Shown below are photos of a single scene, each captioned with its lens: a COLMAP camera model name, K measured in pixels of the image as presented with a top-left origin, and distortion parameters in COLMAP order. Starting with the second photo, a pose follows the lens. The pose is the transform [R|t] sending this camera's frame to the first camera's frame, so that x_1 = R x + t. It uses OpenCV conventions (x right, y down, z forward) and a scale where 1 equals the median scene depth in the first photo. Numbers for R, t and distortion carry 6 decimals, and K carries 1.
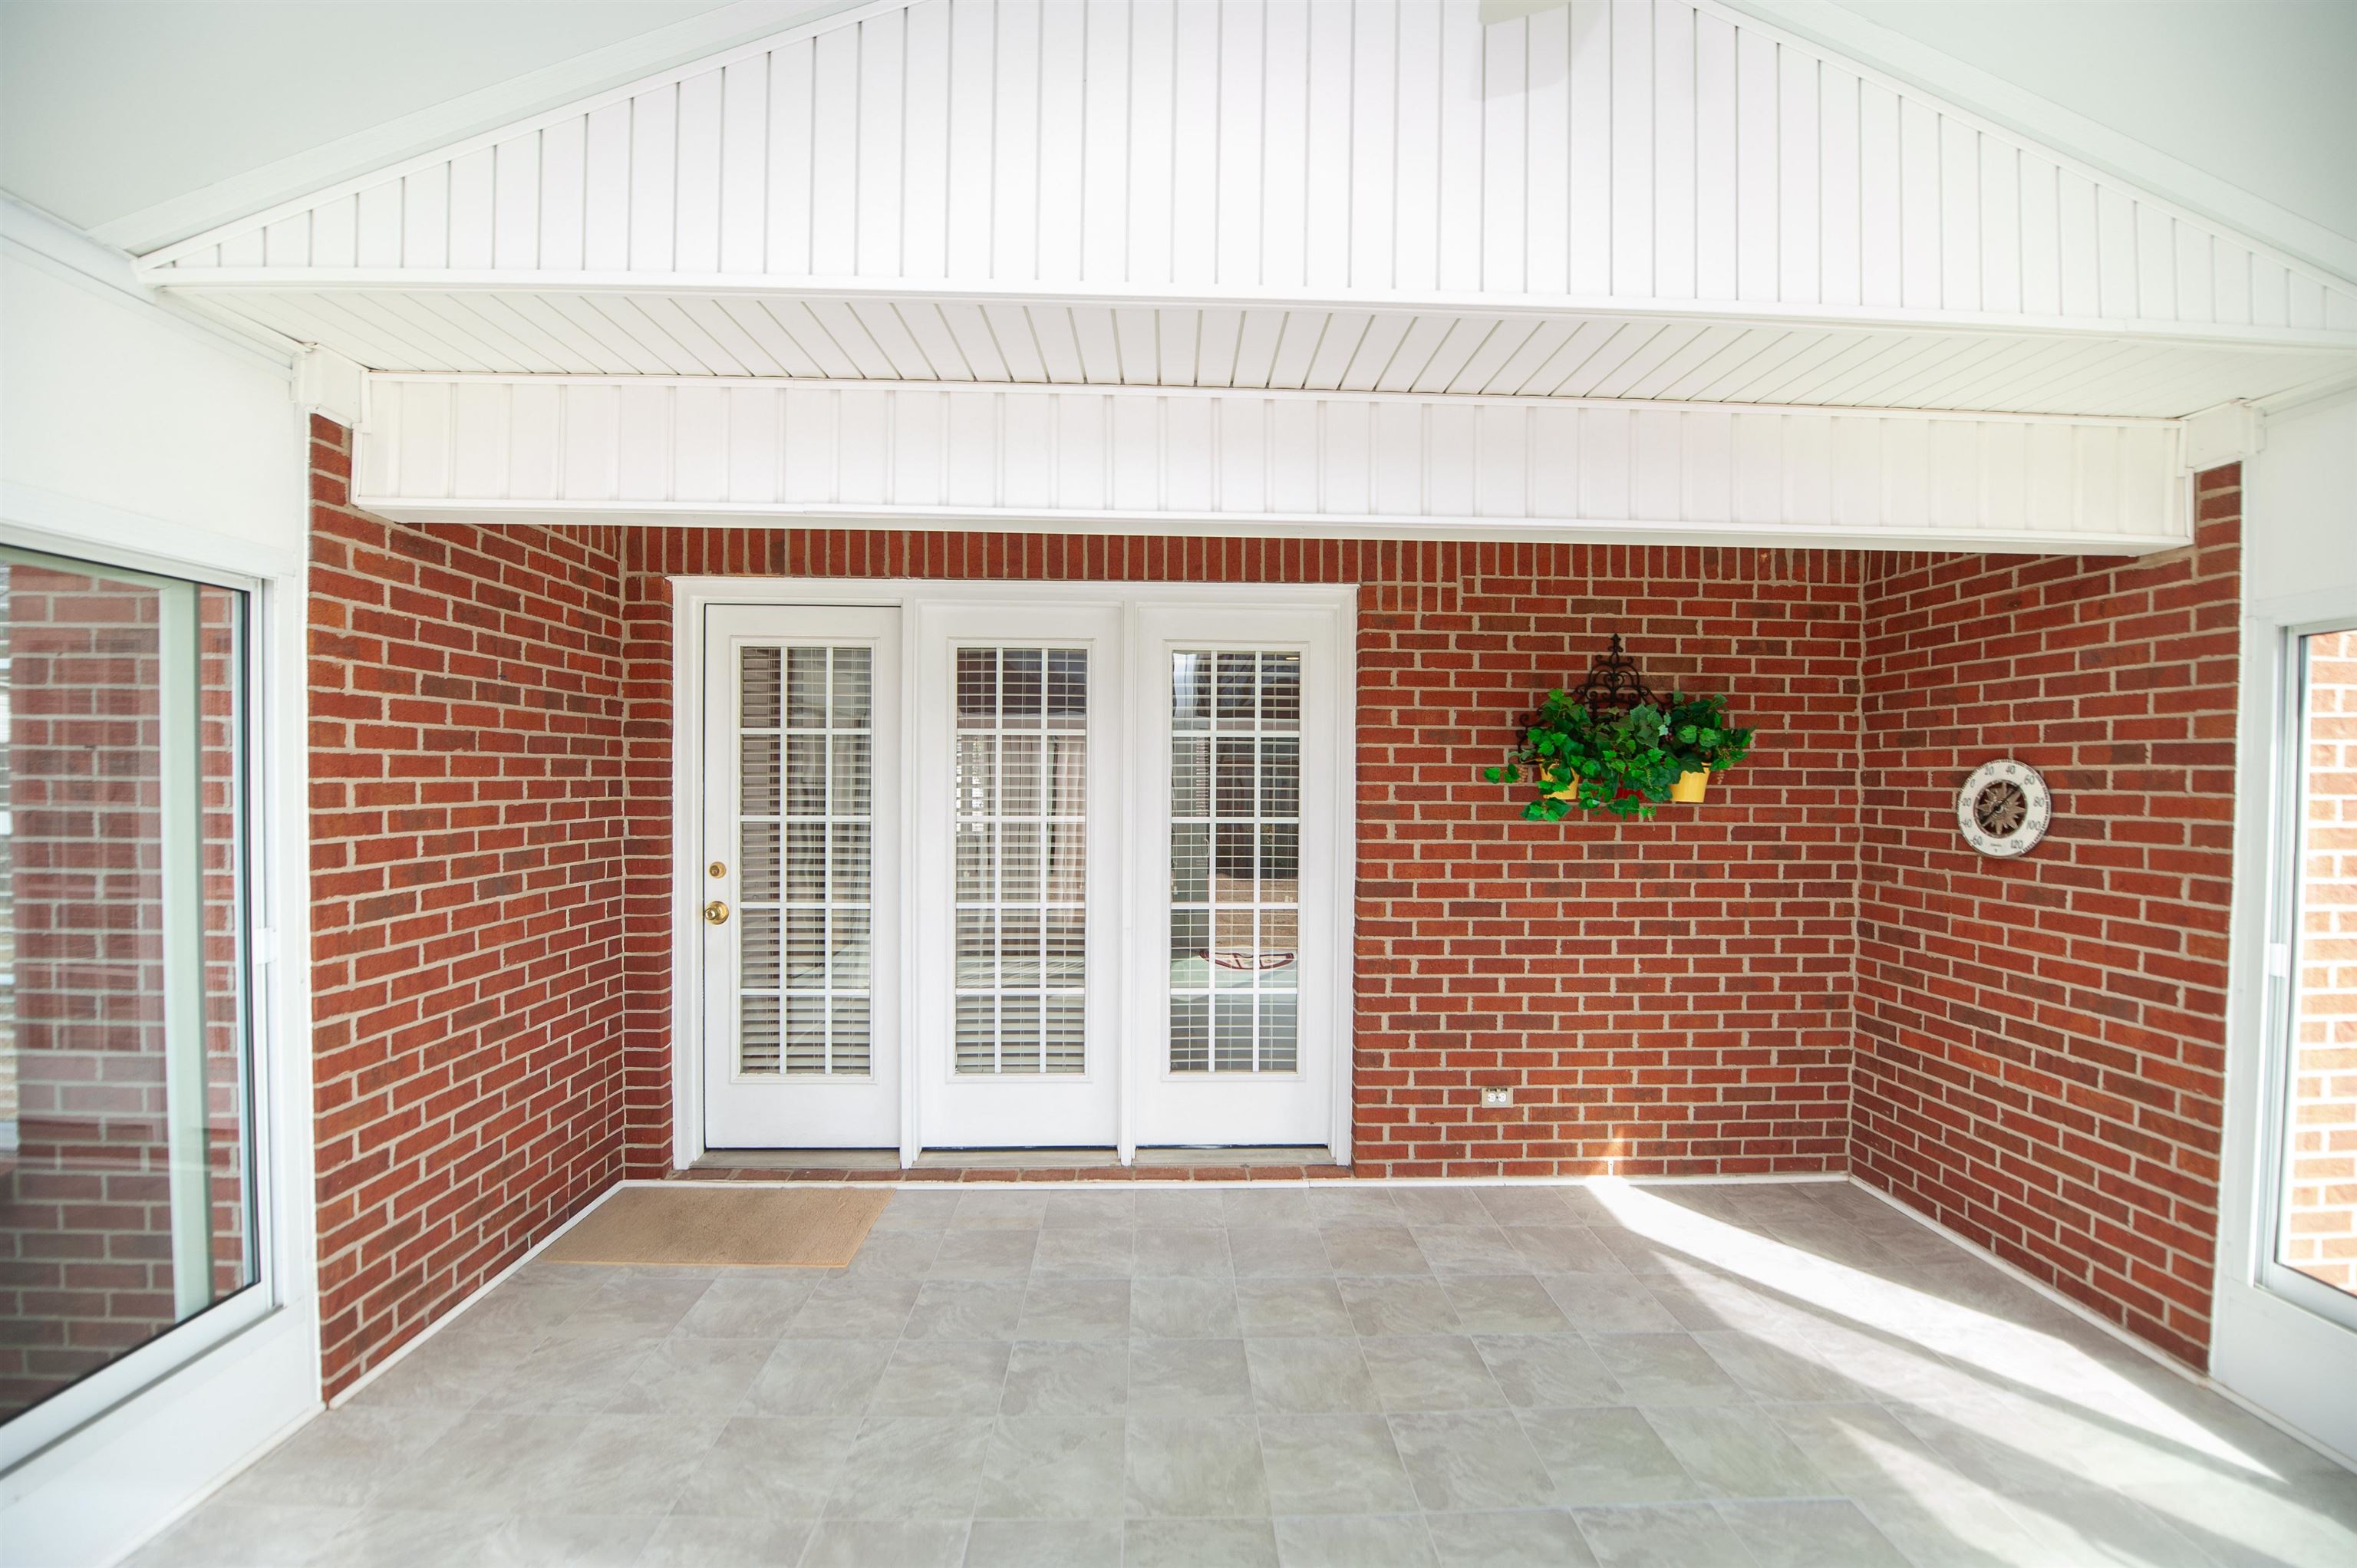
lens RADIAL K [[959.8, 0, 1181.6], [0, 959.8, 788.5], [0, 0, 1]] dist [-0.020897, -0.000412]
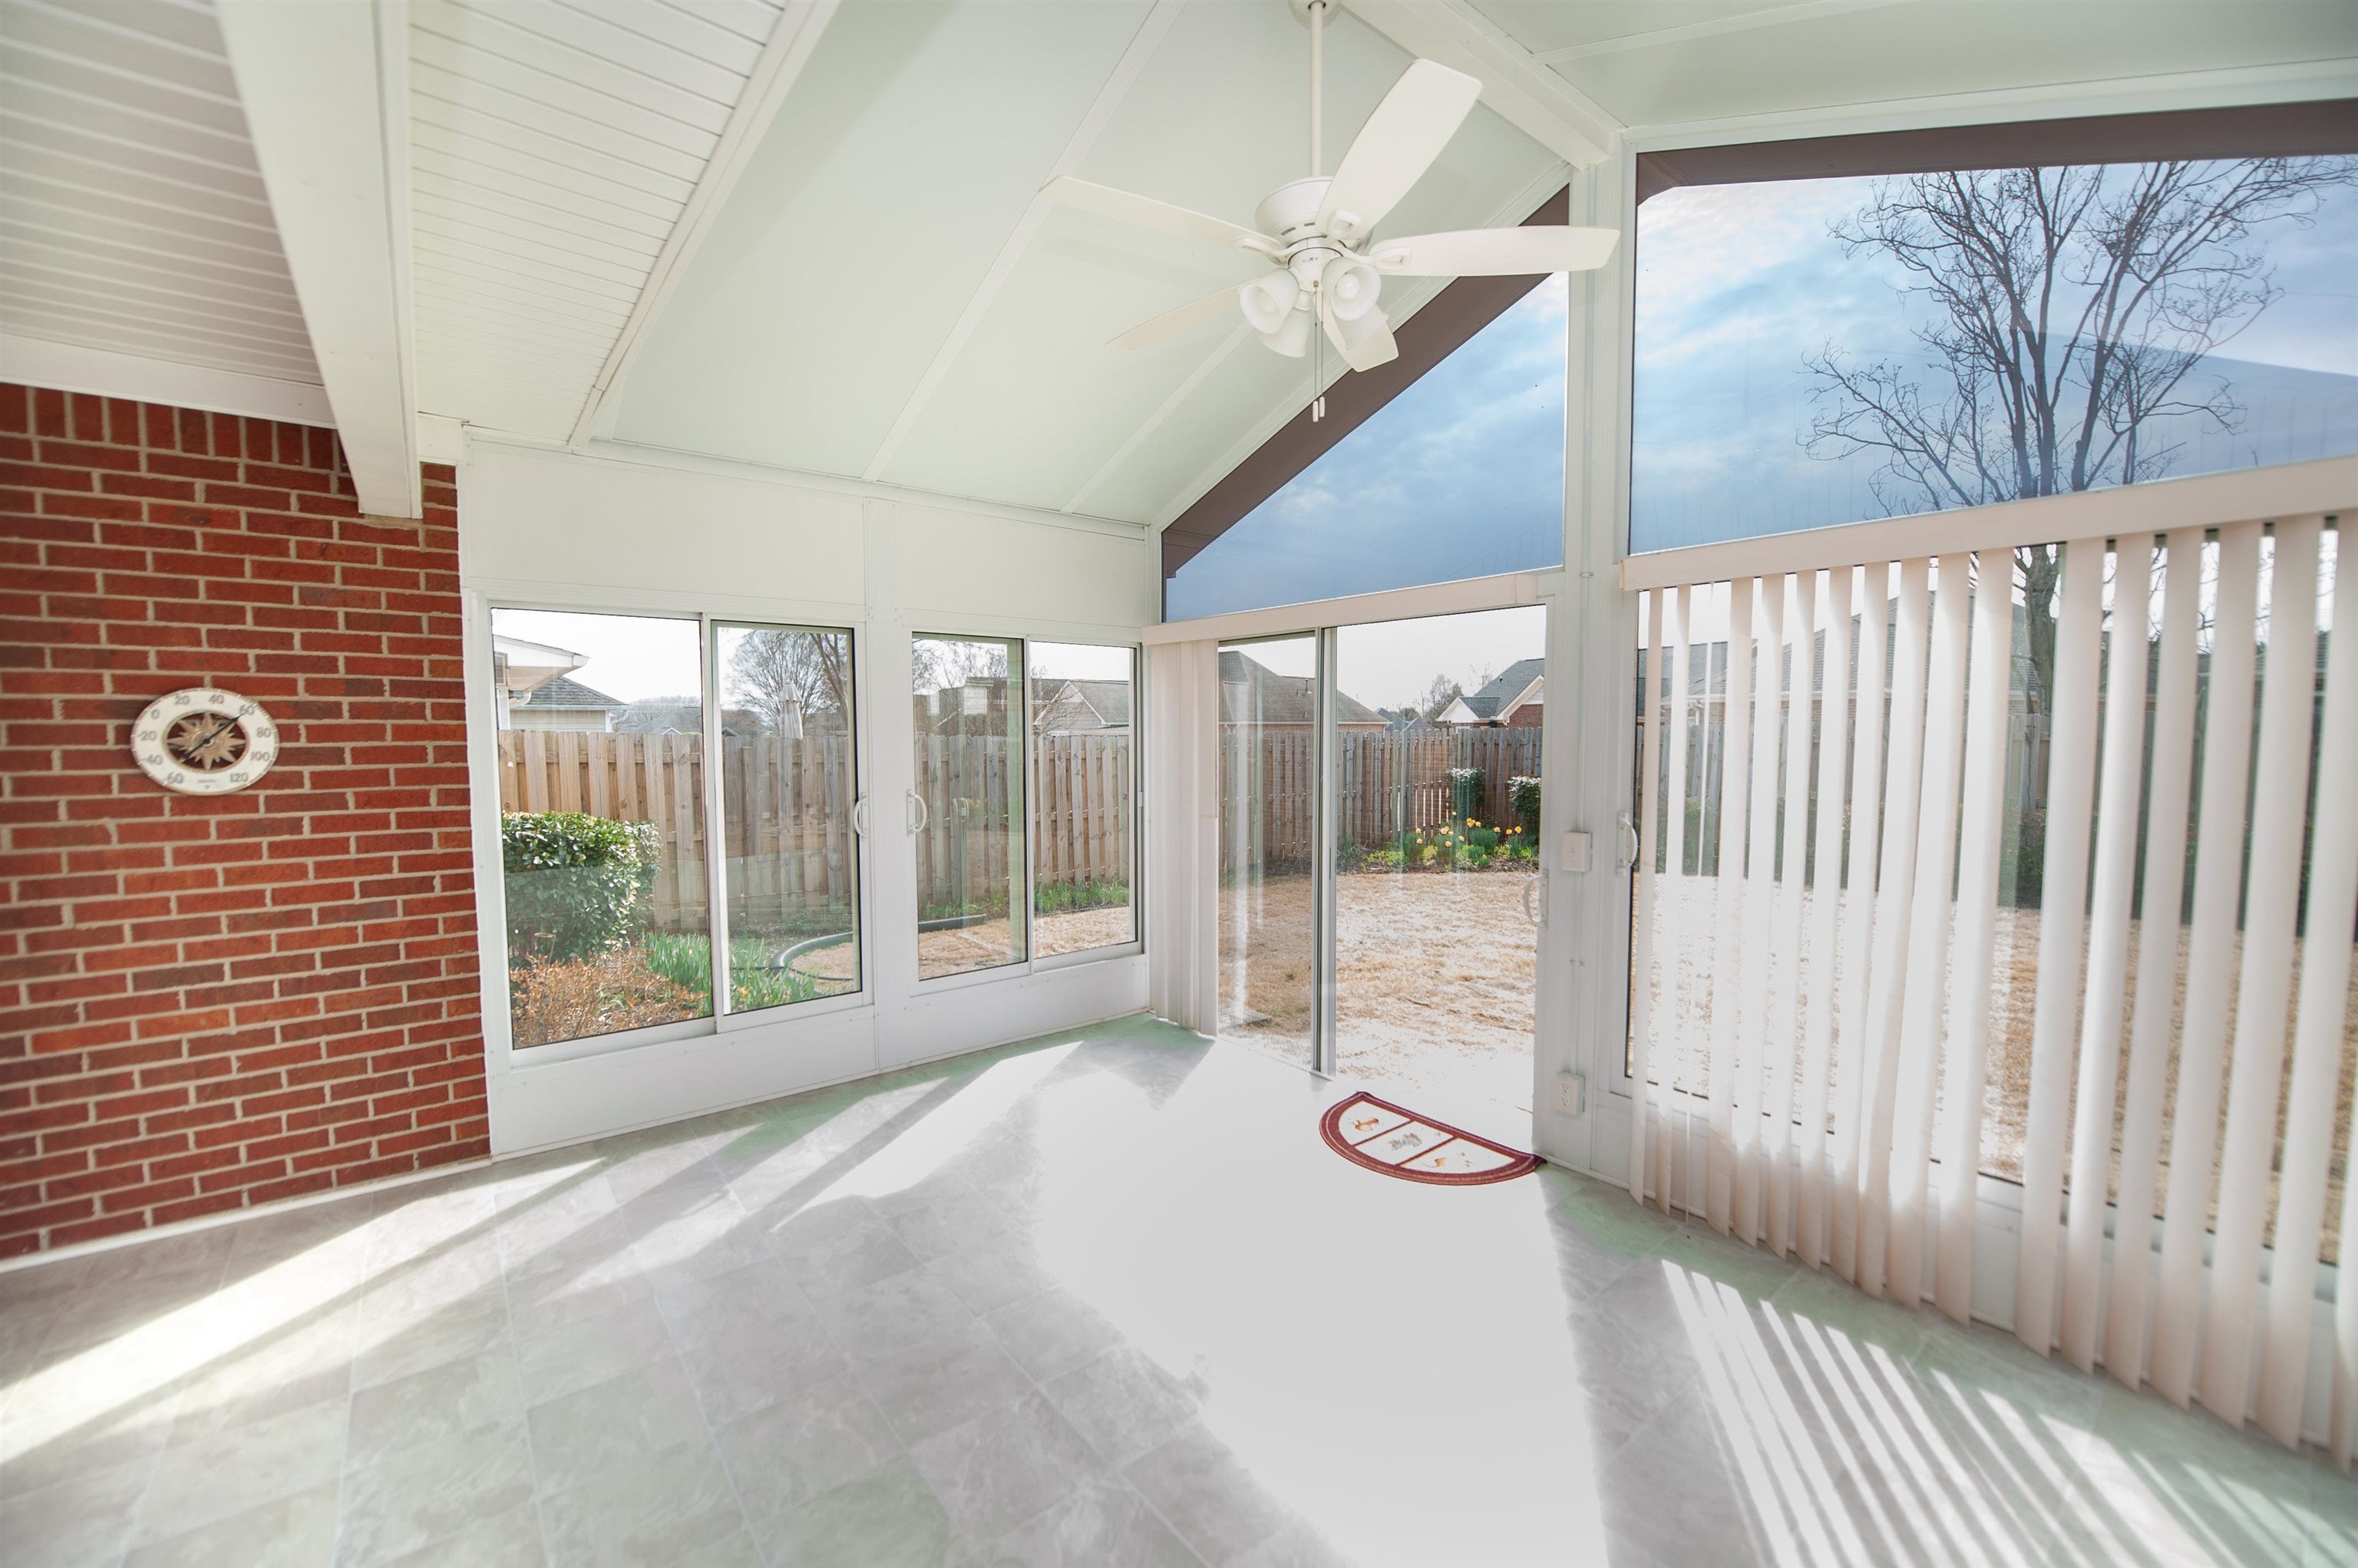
lens RADIAL K [[960.2, 0, 1182.1], [0, 960.2, 788.5], [0, 0, 1]] dist [-0.020897, -0.000412]
pose [[-0.605563, -0.060079, 0.793527, -0.492708], [0.007312, 0.996684, 0.081040, -0.000158], [-0.795764, 0.054878, -0.603115, 0.884731]]
